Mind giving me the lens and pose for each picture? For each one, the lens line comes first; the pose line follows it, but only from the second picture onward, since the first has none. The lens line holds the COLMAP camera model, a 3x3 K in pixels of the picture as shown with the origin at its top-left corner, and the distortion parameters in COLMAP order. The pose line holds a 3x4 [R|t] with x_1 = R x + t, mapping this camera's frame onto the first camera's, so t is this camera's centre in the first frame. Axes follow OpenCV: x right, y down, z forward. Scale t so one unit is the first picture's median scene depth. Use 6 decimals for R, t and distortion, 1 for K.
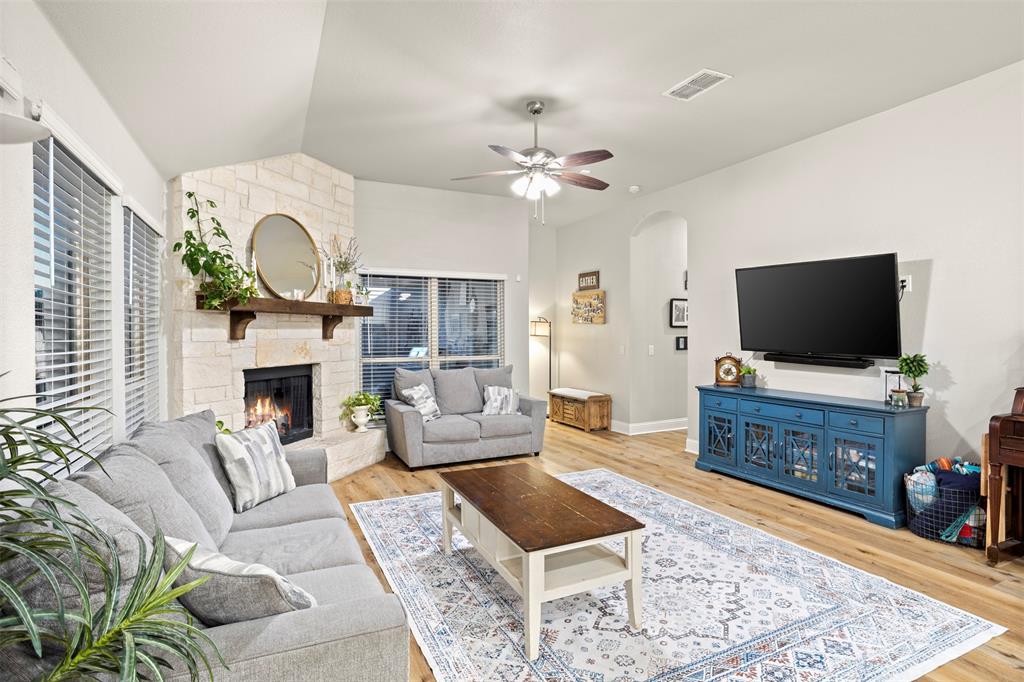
lens RADIAL K [[509.9, 0, 506.8], [0, 509.9, 333.7], [0, 0, 1]] dist [-0.049390, 0.025609]
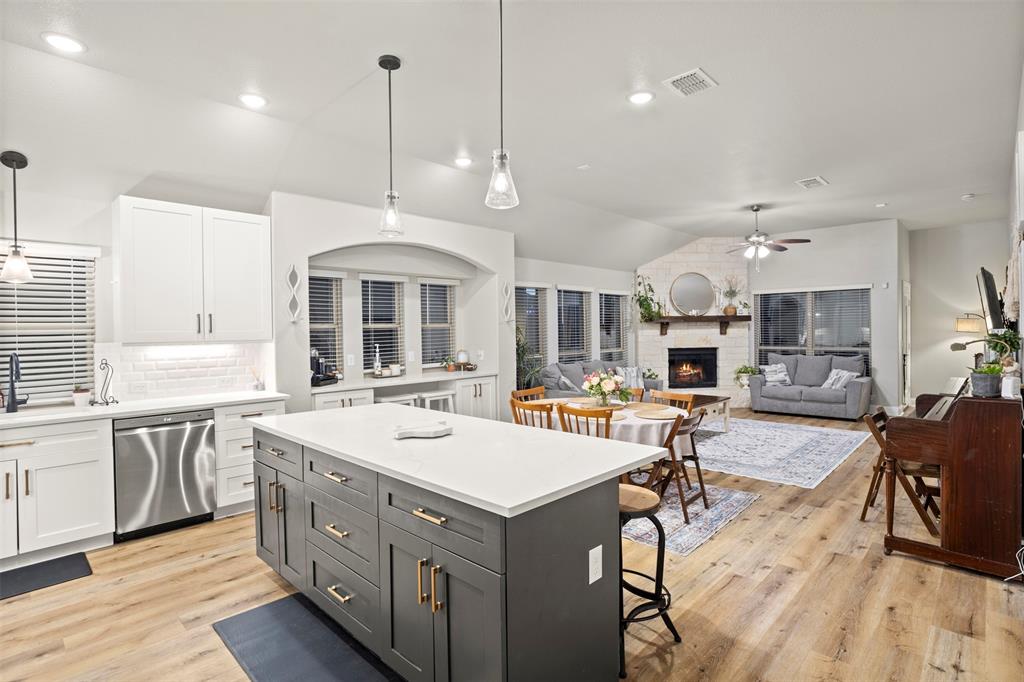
lens RADIAL K [[509.9, 0, 505.5], [0, 509.9, 337.3], [0, 0, 1]] dist [-0.049390, 0.025609]
pose [[0.342850, 0.013815, -0.939289, 1.330714], [0.011046, 0.999763, 0.018737, -0.026799], [0.939325, -0.016799, 0.342616, -0.431658]]
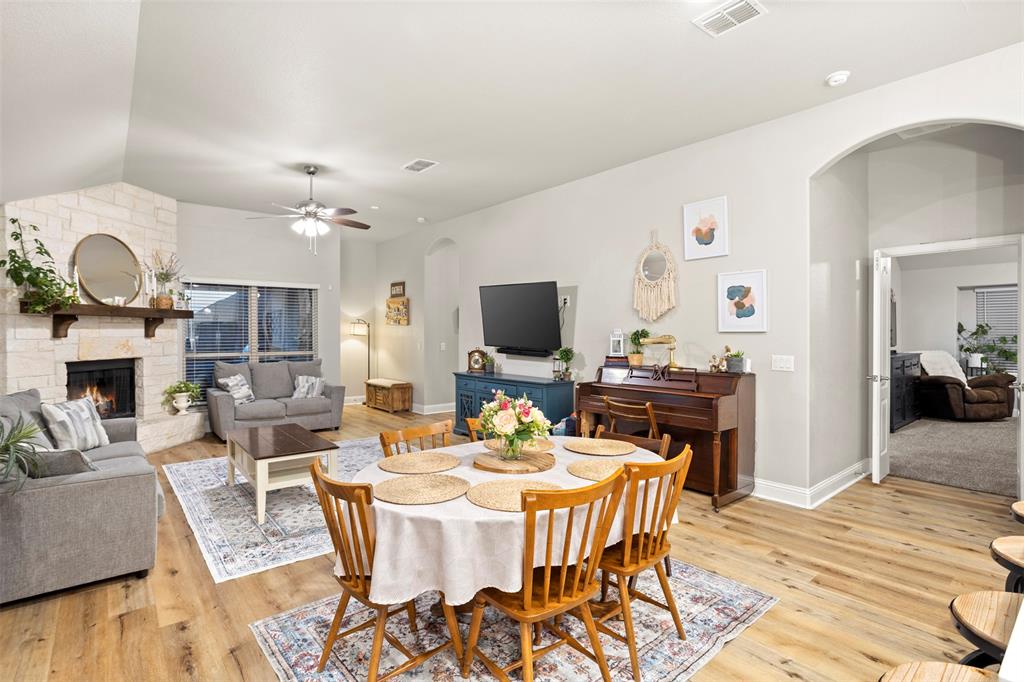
lens RADIAL K [[509.9, 0, 510.1], [0, 509.9, 334.8], [0, 0, 1]] dist [-0.049390, 0.025609]
pose [[0.970787, 0.001714, 0.239936, 0.234618], [-0.002653, 0.999990, 0.003588, -0.002625], [-0.239927, -0.004120, 0.970782, -0.434442]]
